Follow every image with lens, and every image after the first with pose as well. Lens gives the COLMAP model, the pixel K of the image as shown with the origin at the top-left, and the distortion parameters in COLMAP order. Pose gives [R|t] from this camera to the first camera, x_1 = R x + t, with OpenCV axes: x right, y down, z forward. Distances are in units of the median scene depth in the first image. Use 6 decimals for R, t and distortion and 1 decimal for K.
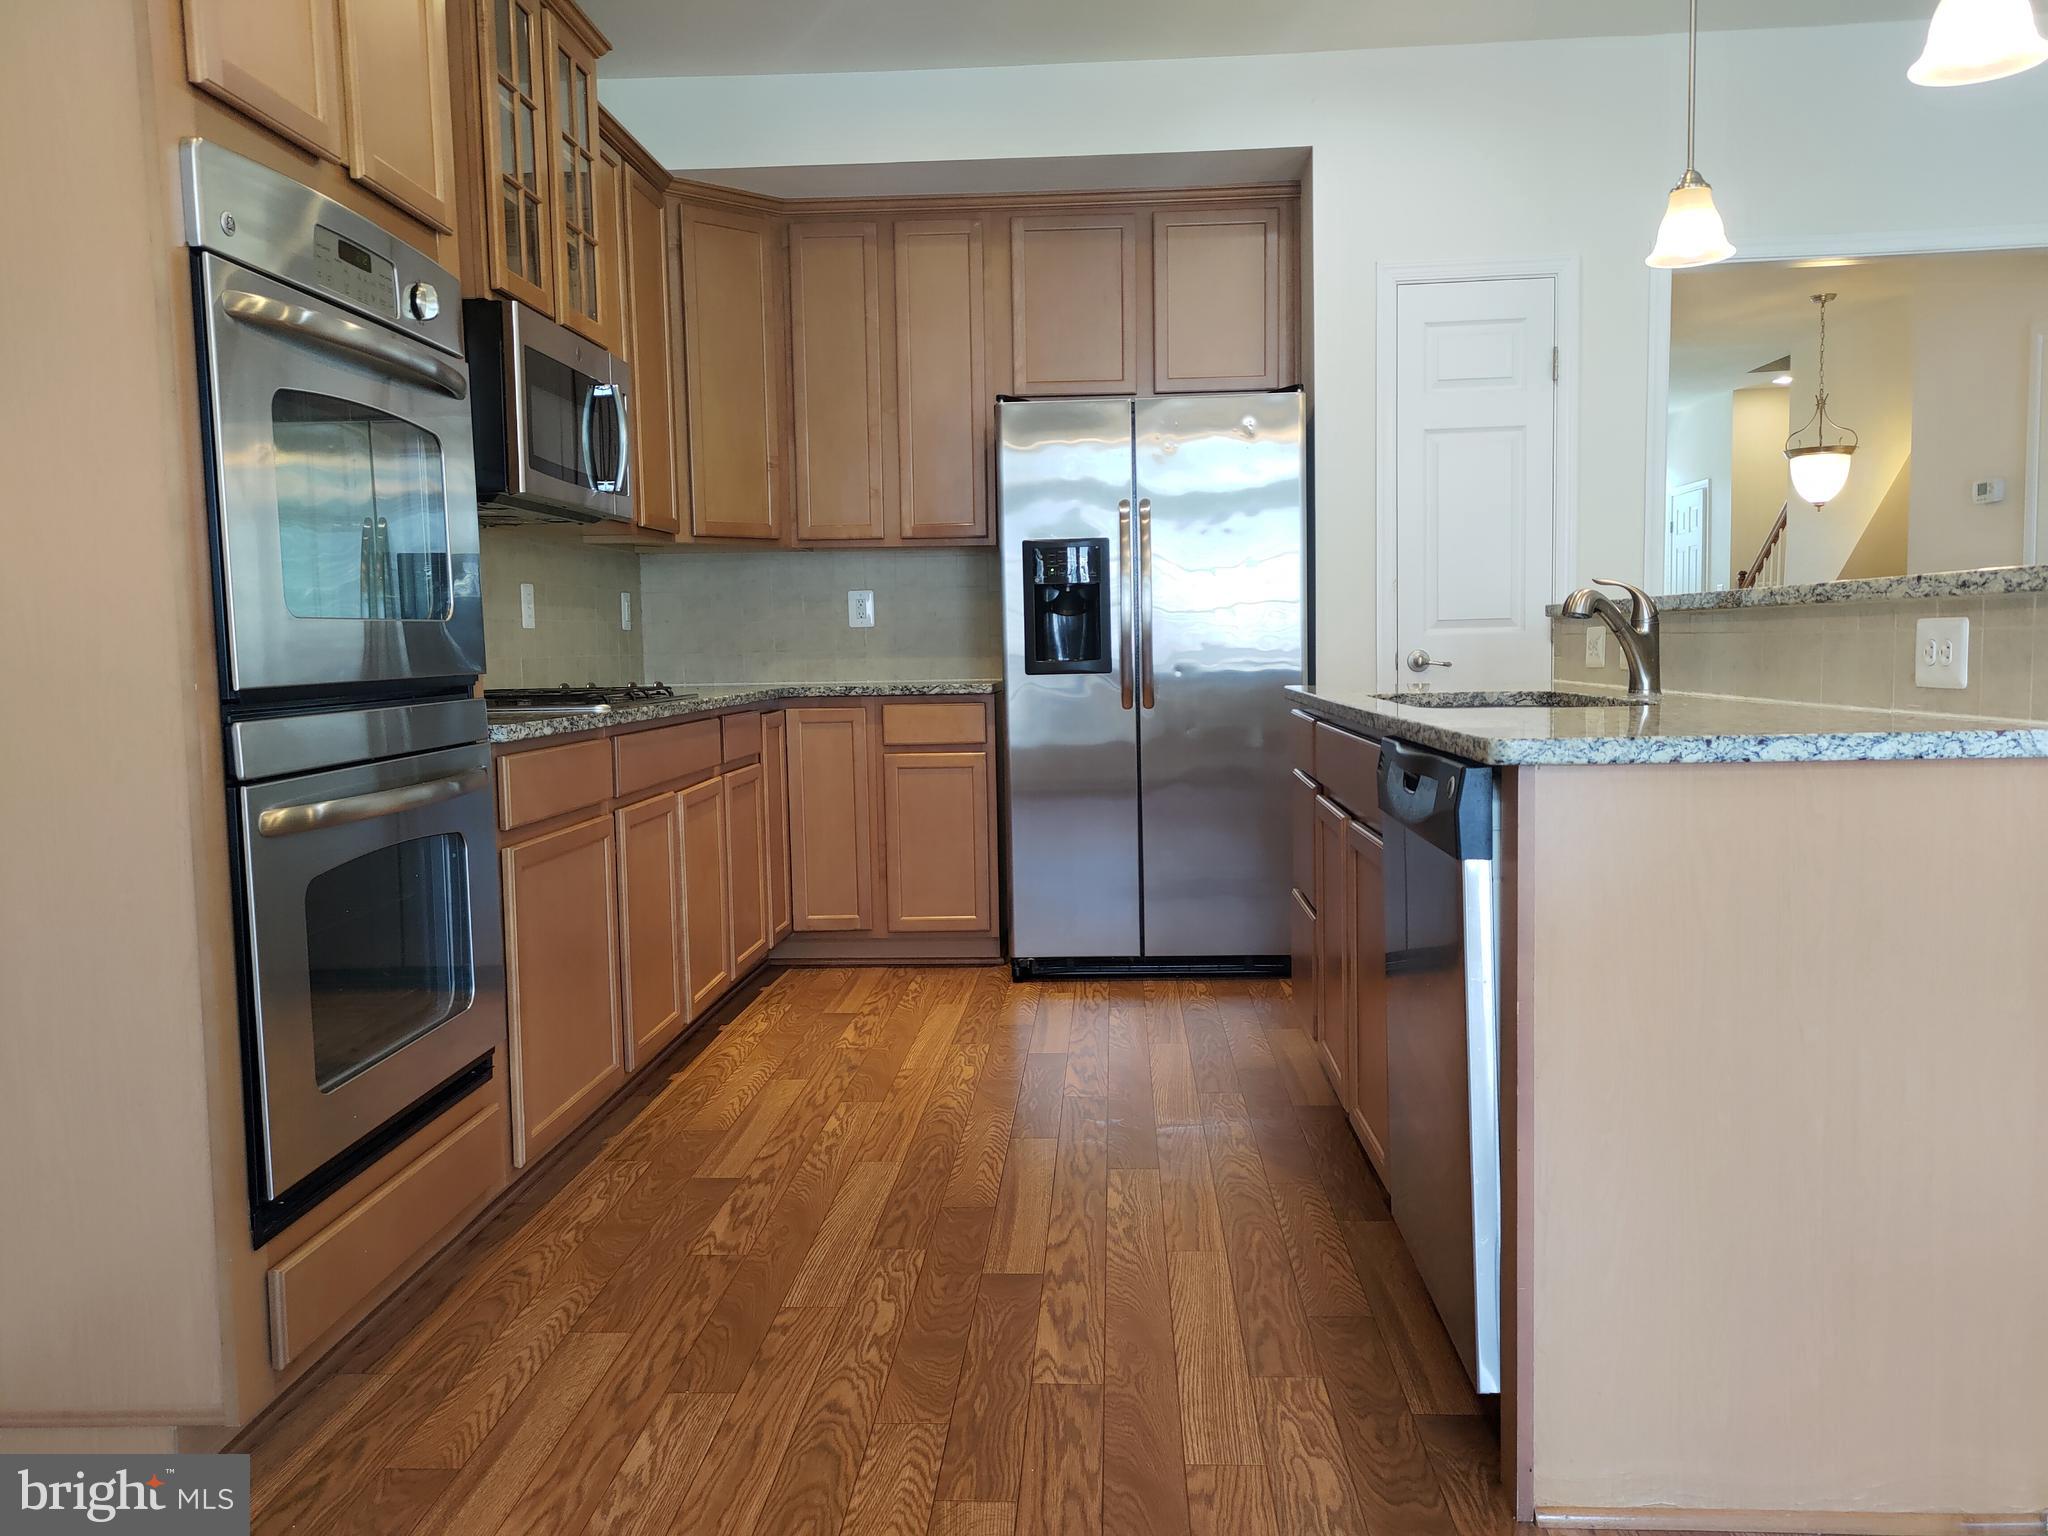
lens RADIAL K [[1565.9, 0, 1021.2], [0, 1565.9, 770.7], [0, 0, 1]] dist [0.057967, -0.068307]
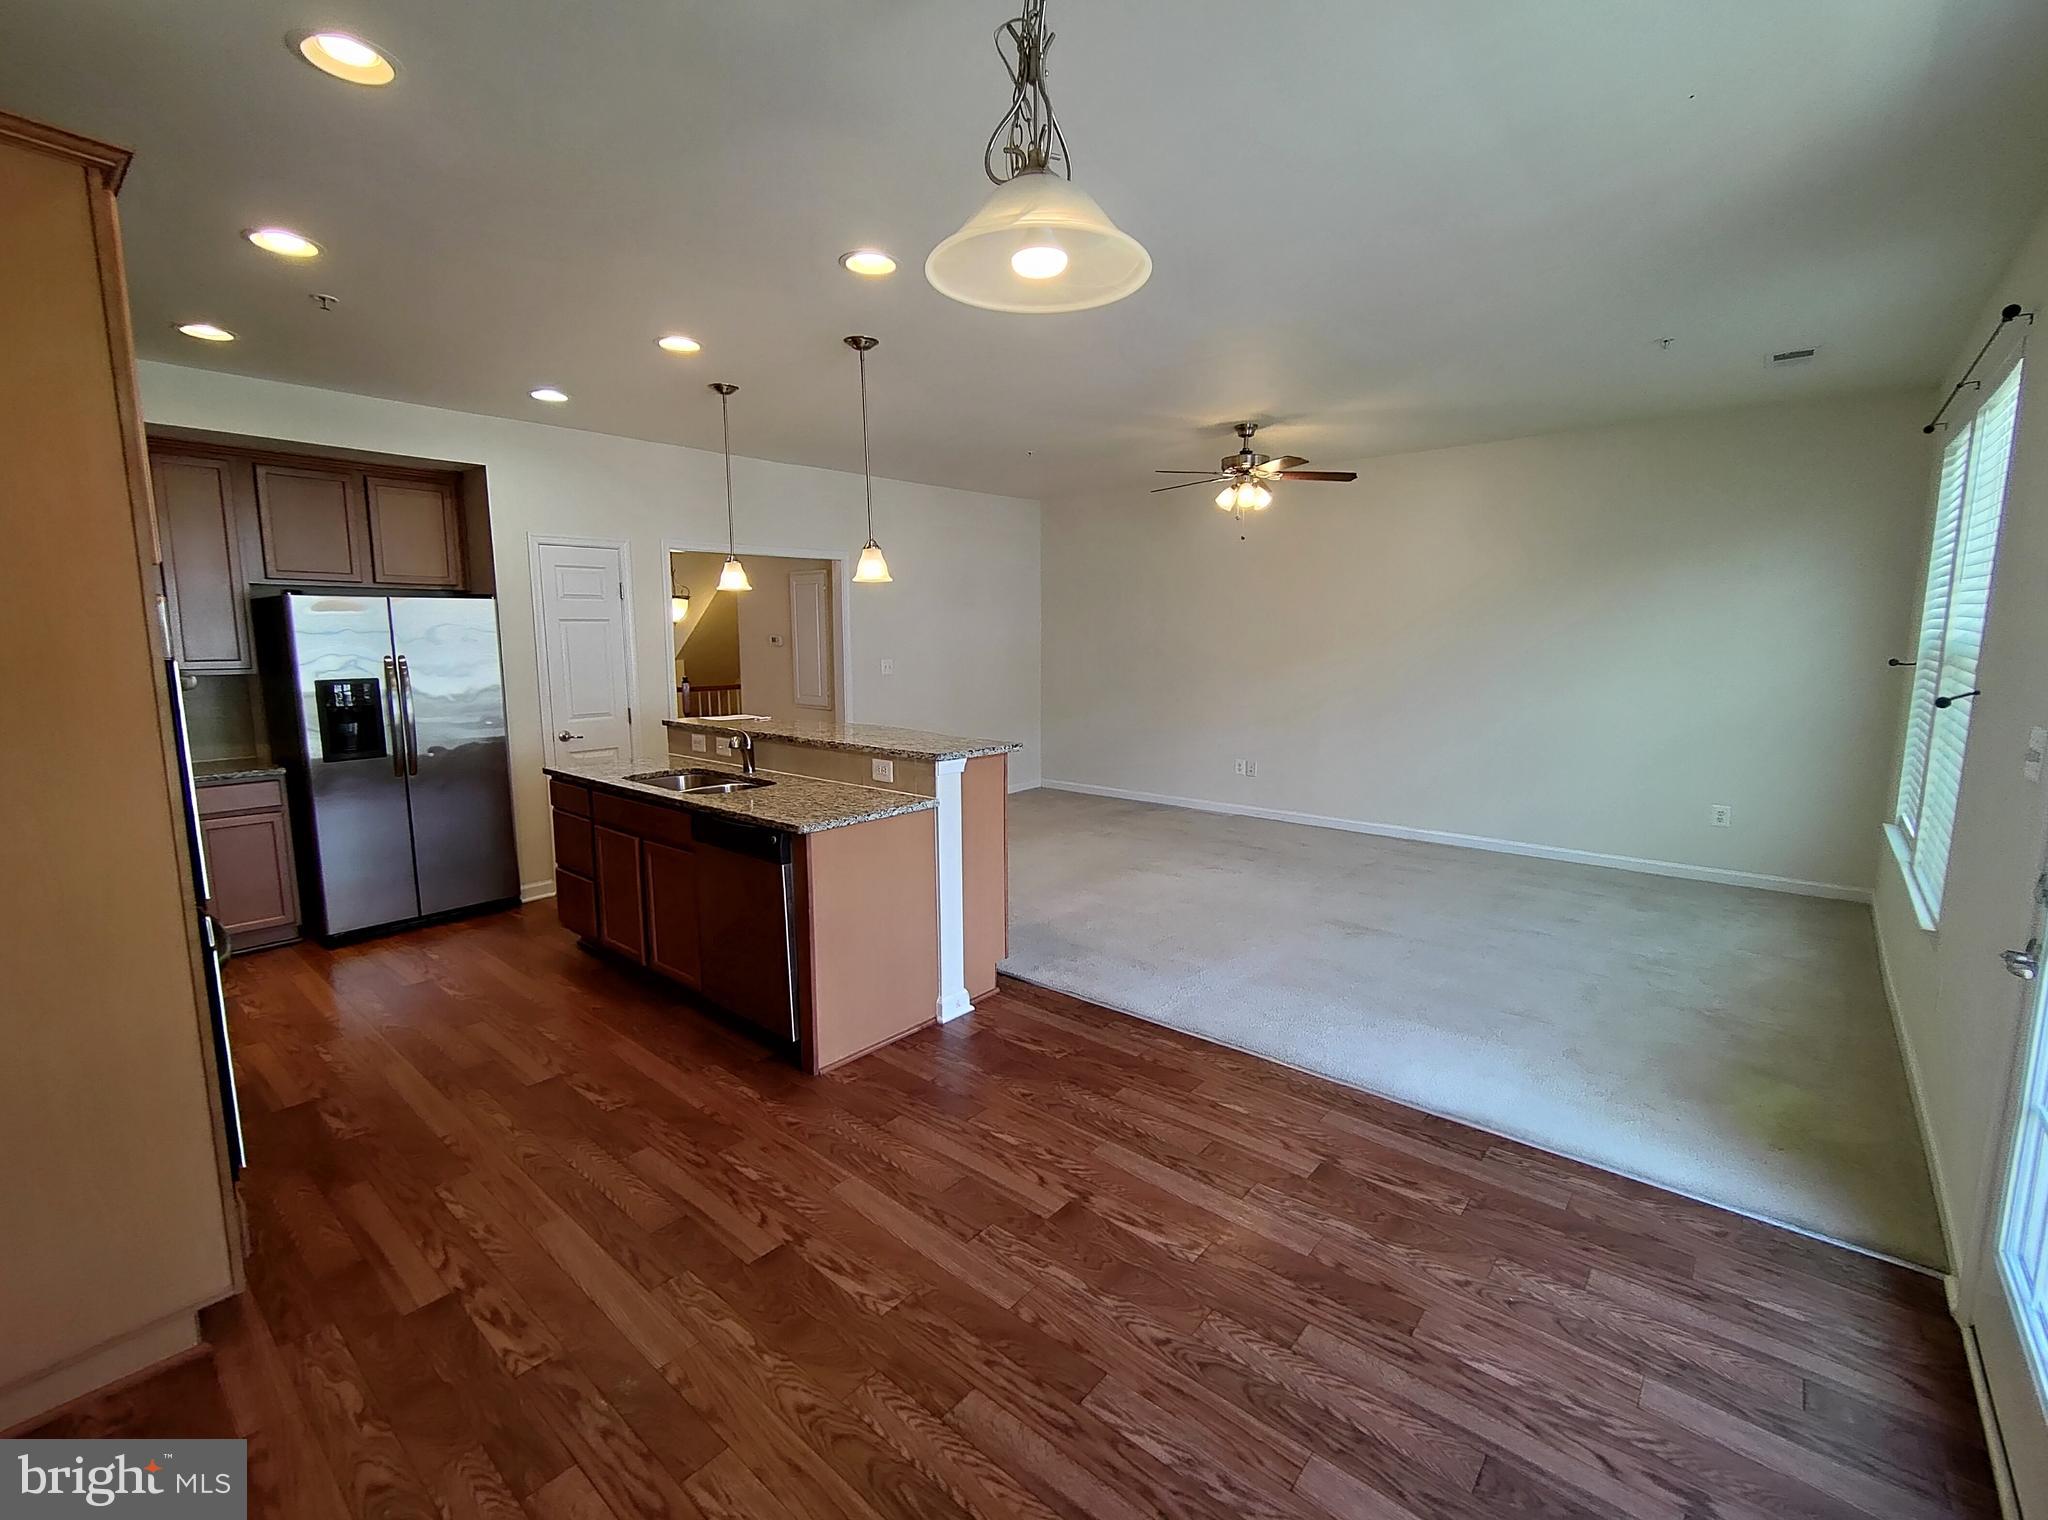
lens RADIAL K [[910.3, 0, 1024.0], [0, 910.3, 760.0], [0, 0, 1]] dist [-0.001036, -0.000742]
pose [[0.605166, -0.099252, 0.789888, -0.464058], [0.058461, 0.995059, 0.080243, -0.149803], [-0.793950, -0.002383, 0.607978, -0.231162]]
